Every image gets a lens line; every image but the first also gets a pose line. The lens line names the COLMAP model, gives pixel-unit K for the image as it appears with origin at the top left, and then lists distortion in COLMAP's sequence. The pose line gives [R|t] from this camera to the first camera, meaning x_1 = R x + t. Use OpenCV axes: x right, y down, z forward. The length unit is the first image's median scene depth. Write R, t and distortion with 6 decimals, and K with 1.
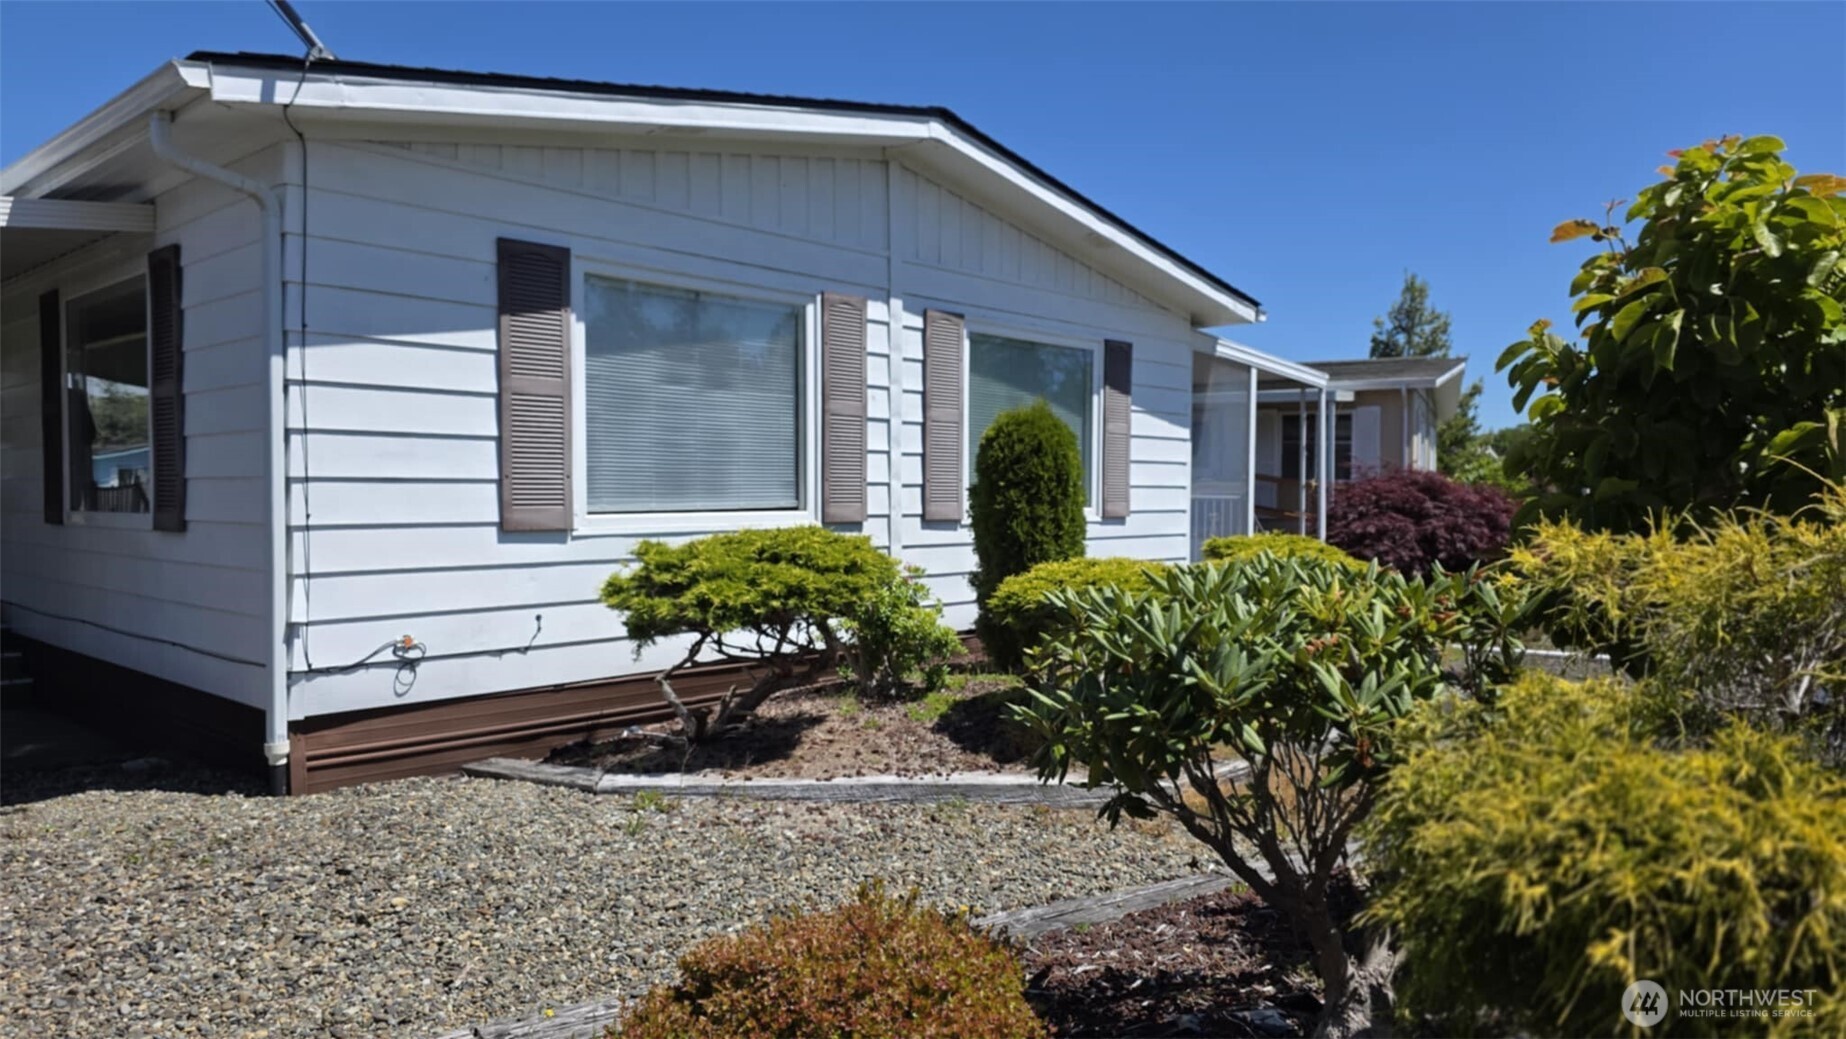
lens RADIAL K [[1225.6, 0, 923.0], [0, 1225.6, 519.5], [0, 0, 1]] dist [0.049022, -0.043607]
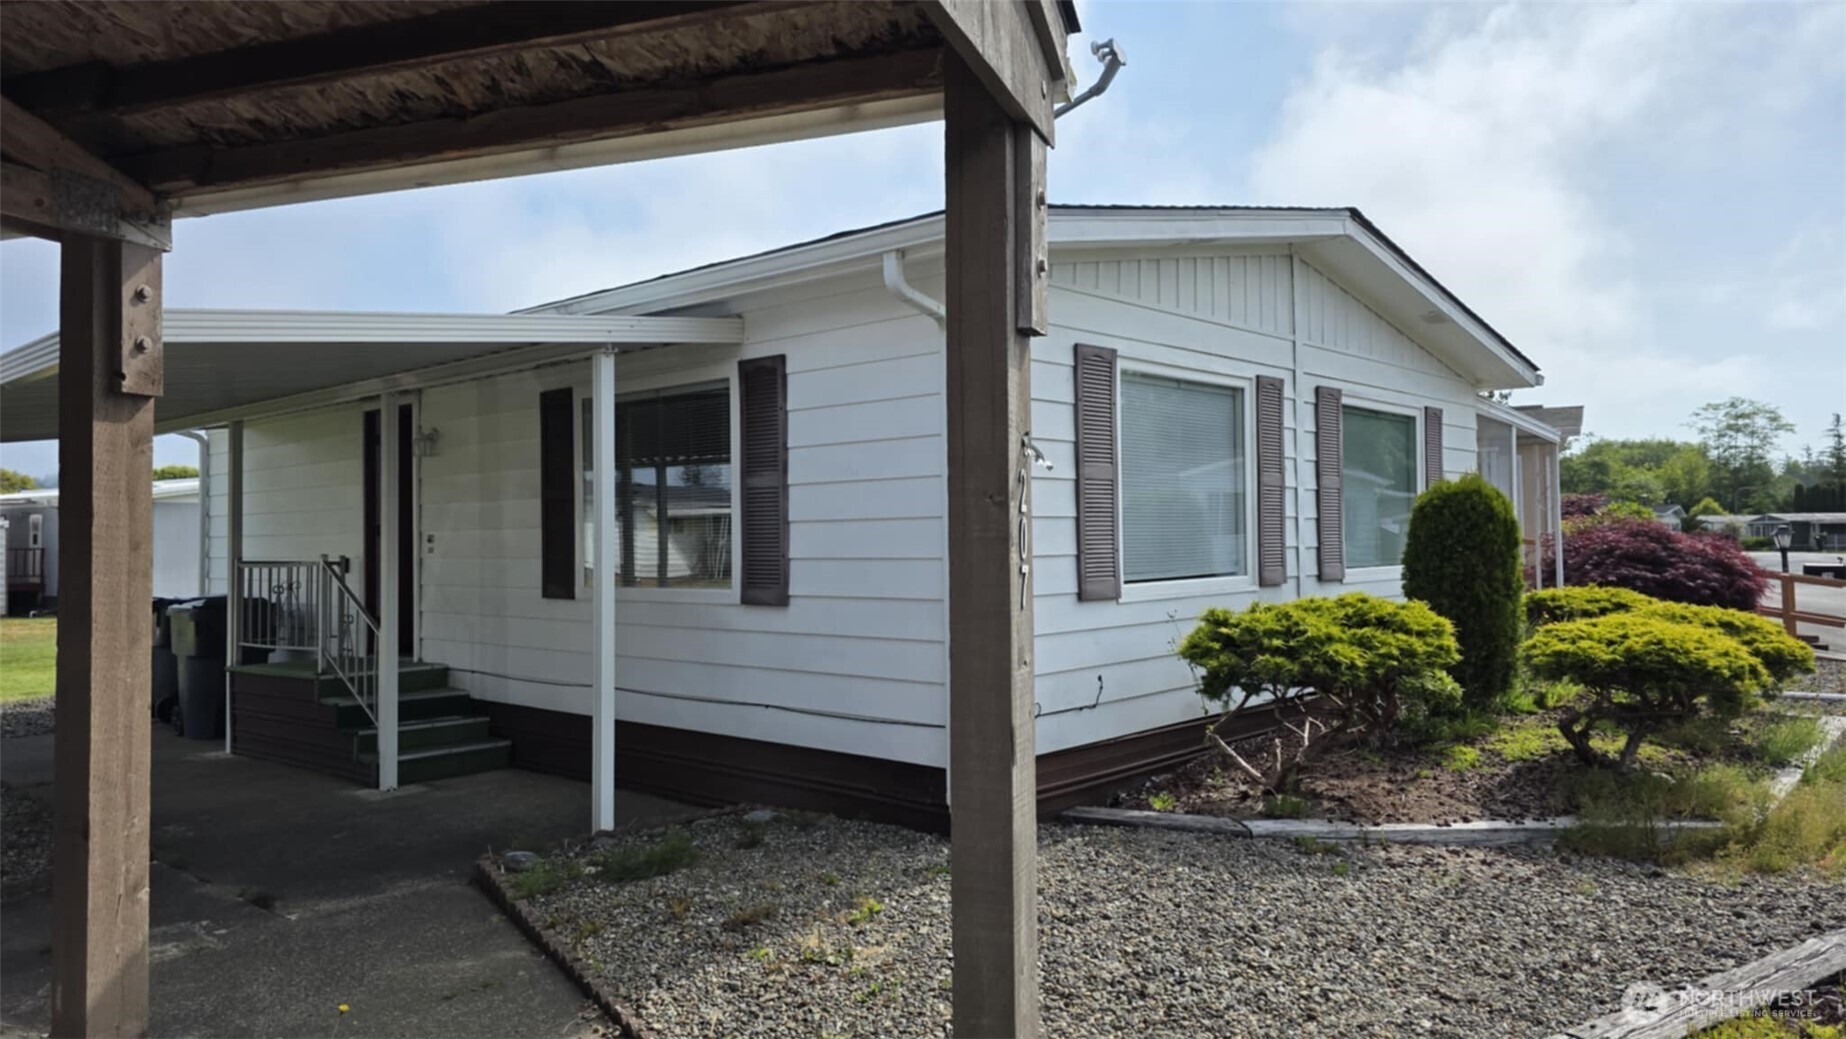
lens RADIAL K [[1238.2, 0, 917.8], [0, 1238.2, 473.8], [0, 0, 1]] dist [0.052937, 0.000284]
pose [[0.999859, -0.016574, -0.002742, -0.470085], [0.016332, 0.997235, -0.072494, -0.025970], [0.003936, 0.072439, 0.997365, -0.132976]]
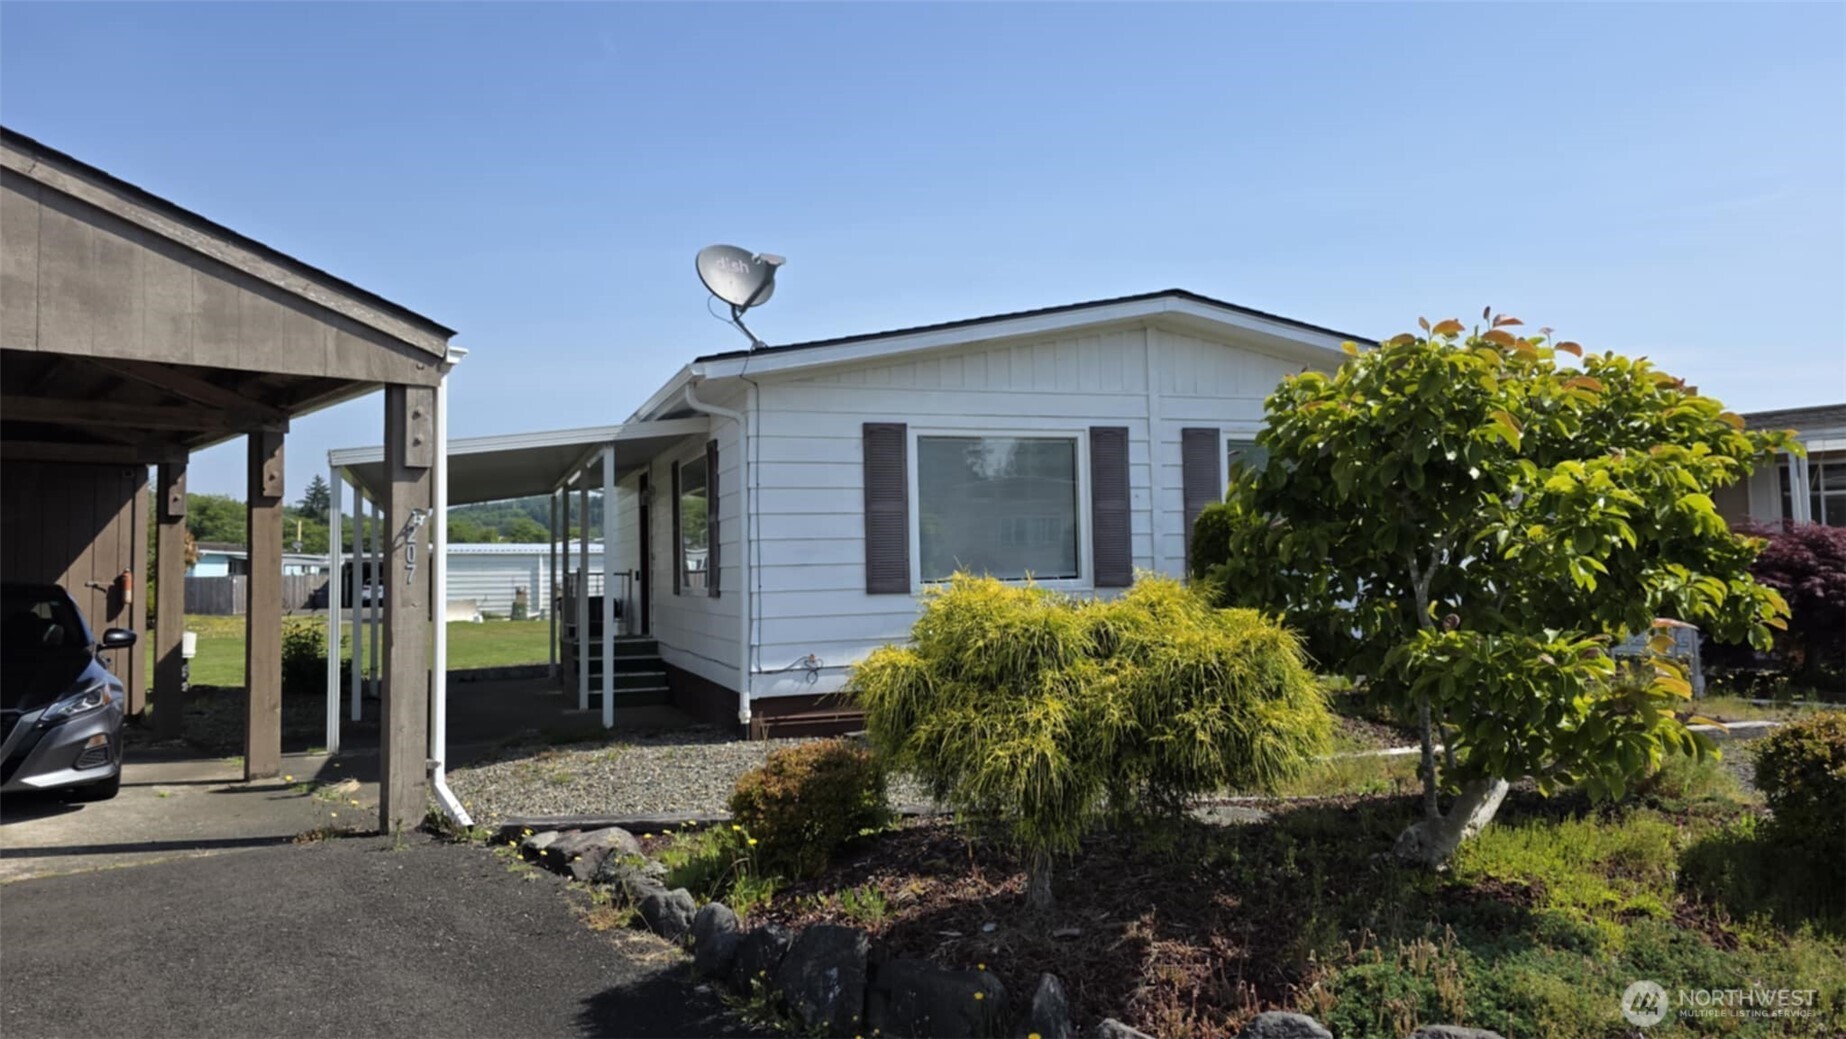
lens RADIAL K [[1209.6, 0, 923.5], [0, 1209.6, 469.6], [0, 0, 1]] dist [0.047484, -0.042011]
pose [[0.889171, -0.060004, -0.453623, 0.470022], [0.016114, 0.994856, -0.100011, 0.006192], [0.457290, 0.081617, 0.885564, -0.429650]]
